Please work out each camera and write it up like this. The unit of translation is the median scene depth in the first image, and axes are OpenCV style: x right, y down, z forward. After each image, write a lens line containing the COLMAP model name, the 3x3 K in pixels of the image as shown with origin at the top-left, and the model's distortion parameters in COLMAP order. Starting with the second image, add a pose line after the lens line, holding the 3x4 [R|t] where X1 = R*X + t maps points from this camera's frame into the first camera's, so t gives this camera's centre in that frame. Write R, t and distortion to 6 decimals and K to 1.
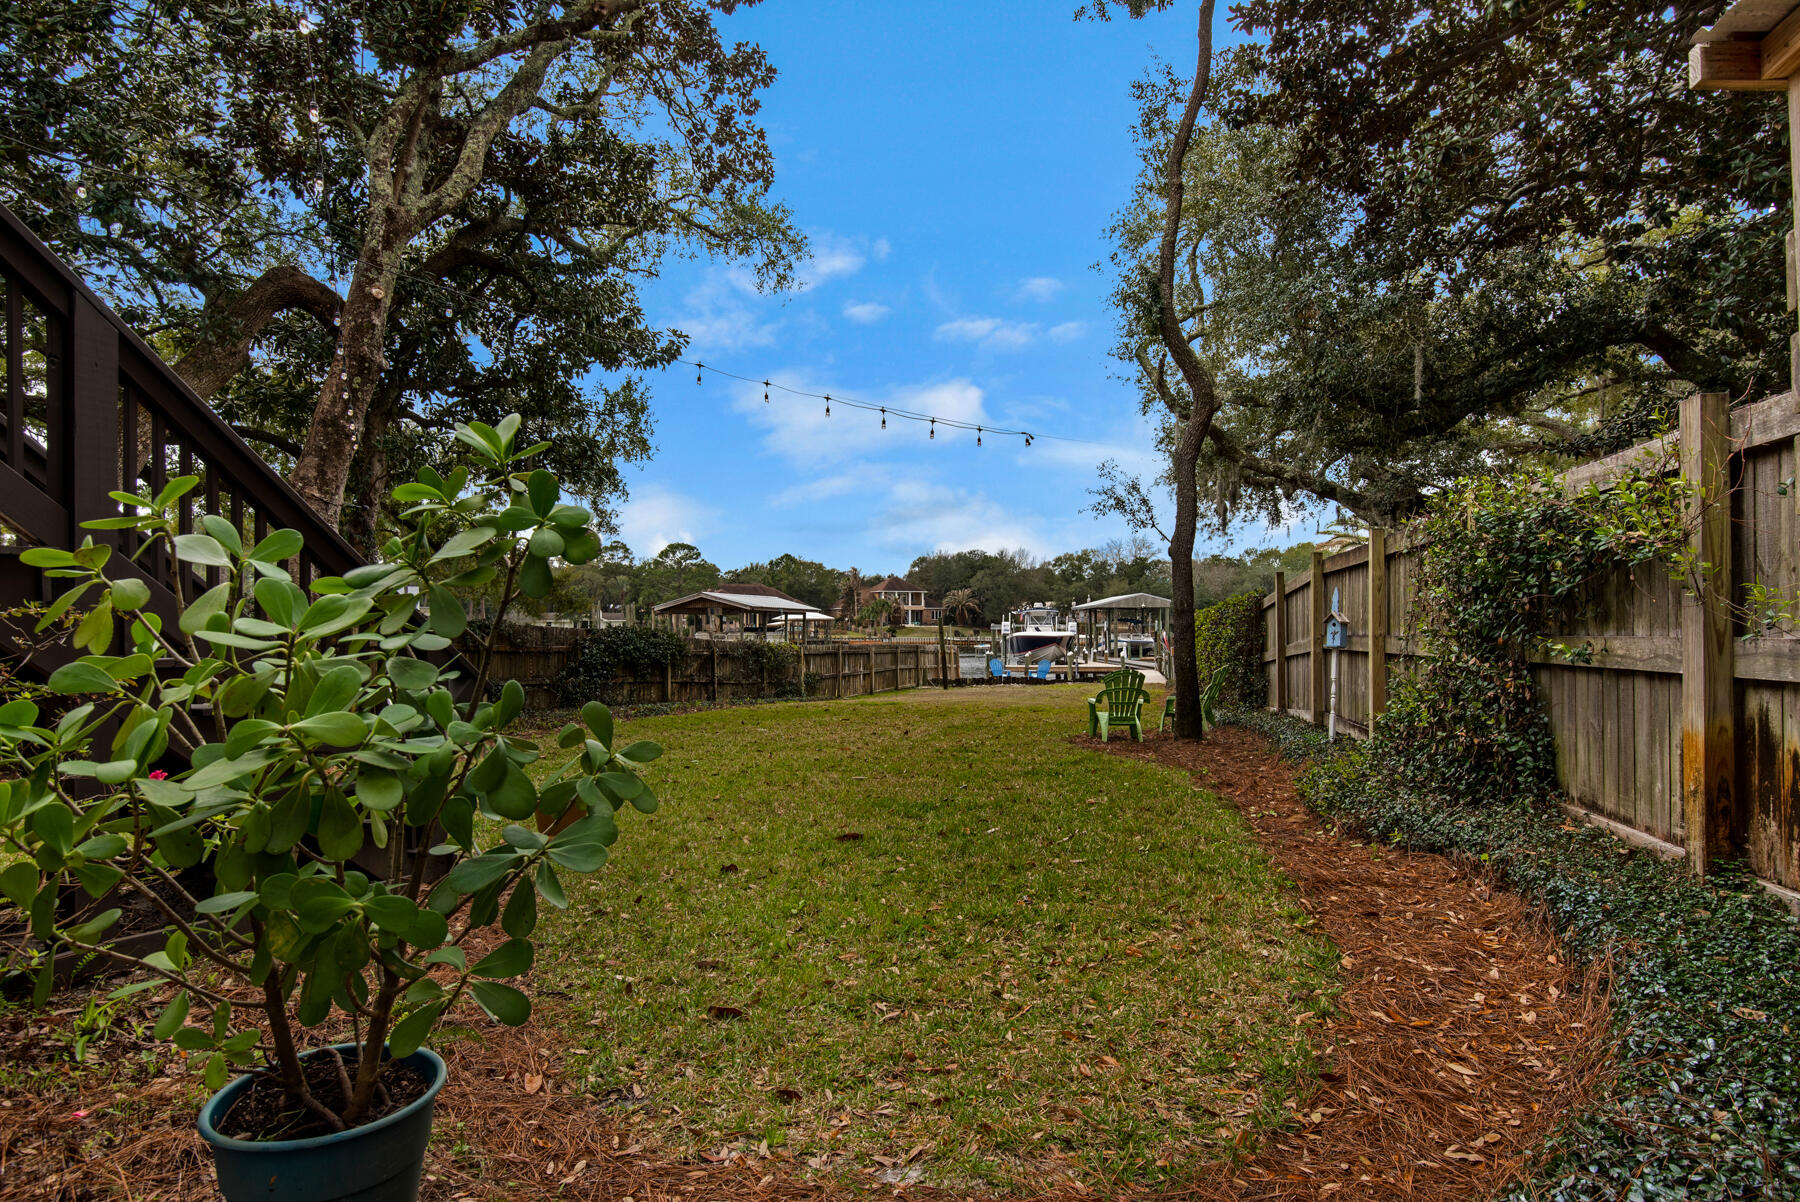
lens RADIAL K [[1040.2, 0, 899.1], [0, 1040.2, 600.0], [0, 0, 1]] dist [0.000492, 0.000014]
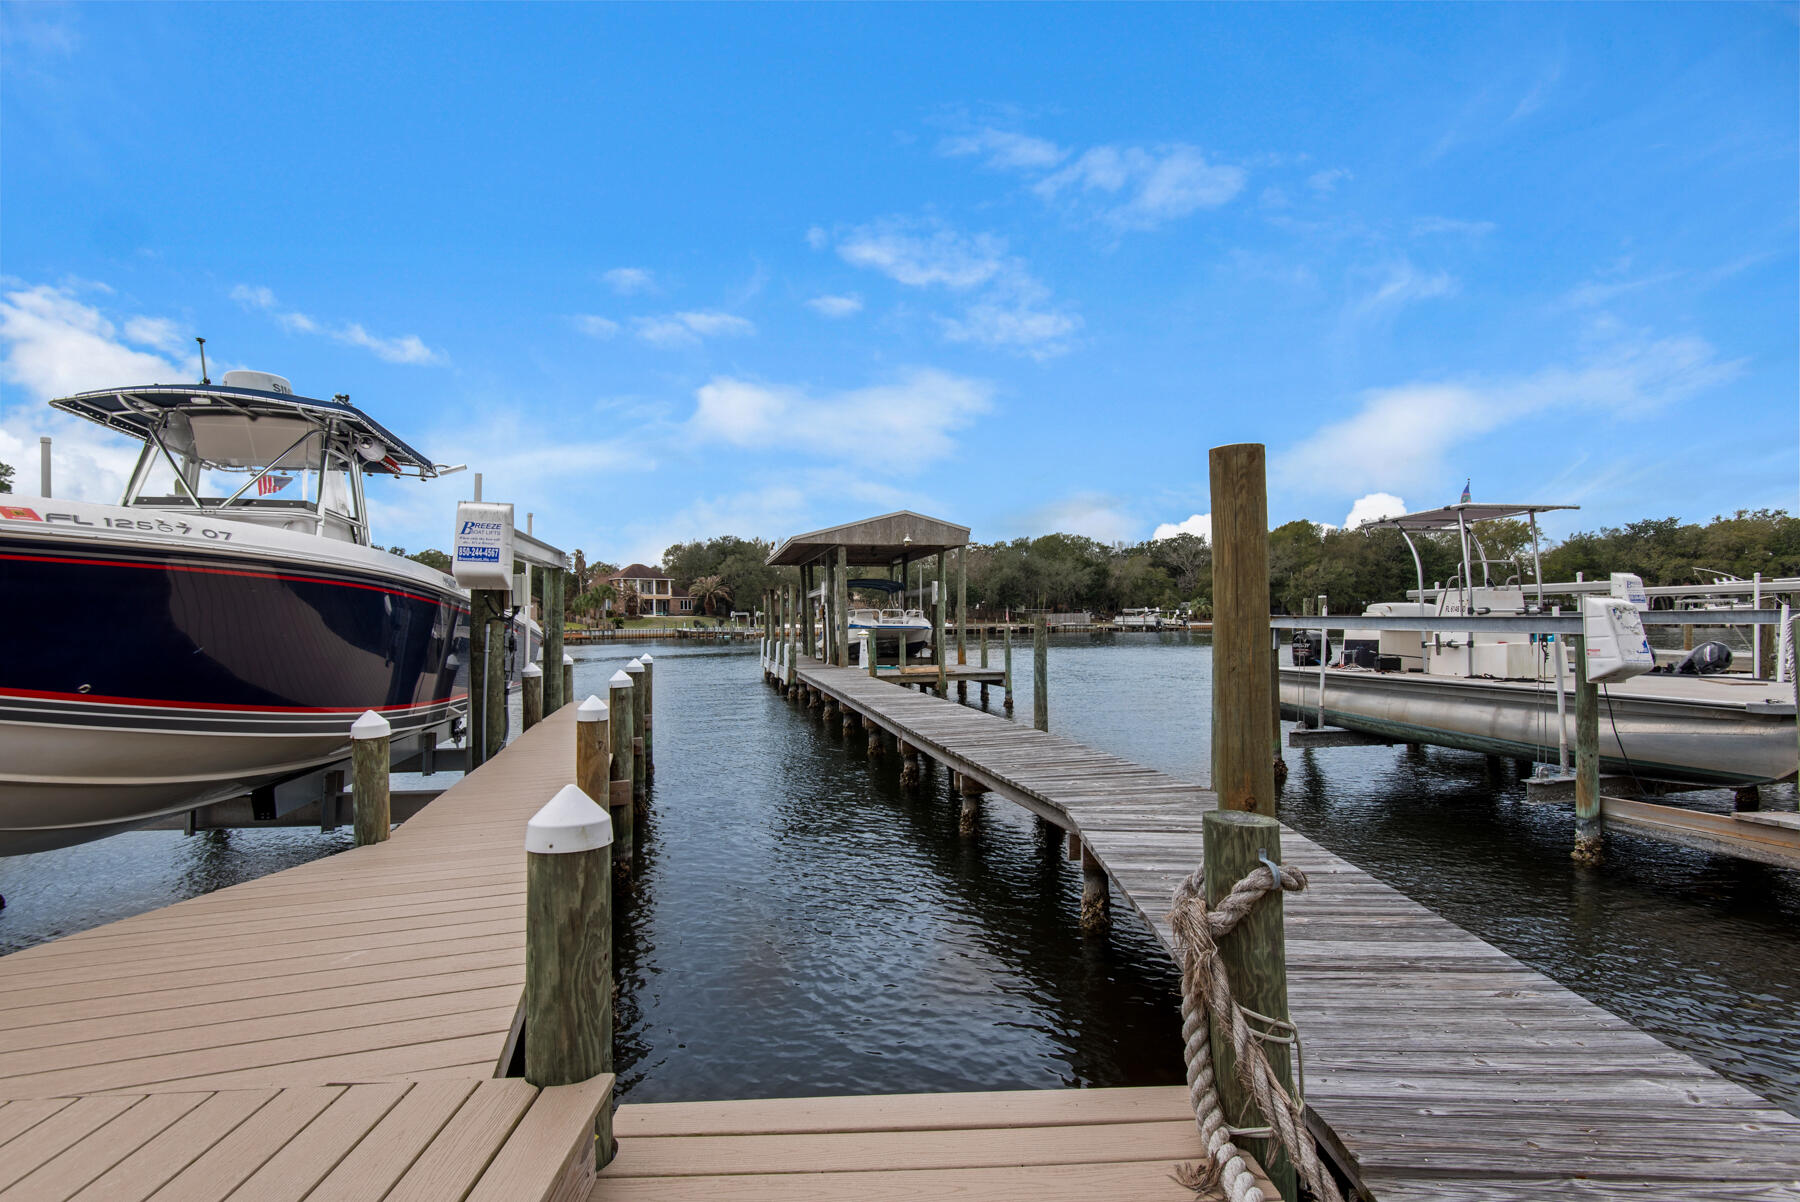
lens RADIAL K [[816.3, 0, 902.5], [0, 816.3, 598.5], [0, 0, 1]] dist [0.014728, -0.000250]
pose [[0.972348, -0.007421, 0.233417, 0.155397], [0.007415, 0.999972, 0.000903, 0.028061], [-0.233417, 0.000852, 0.972376, 0.678877]]
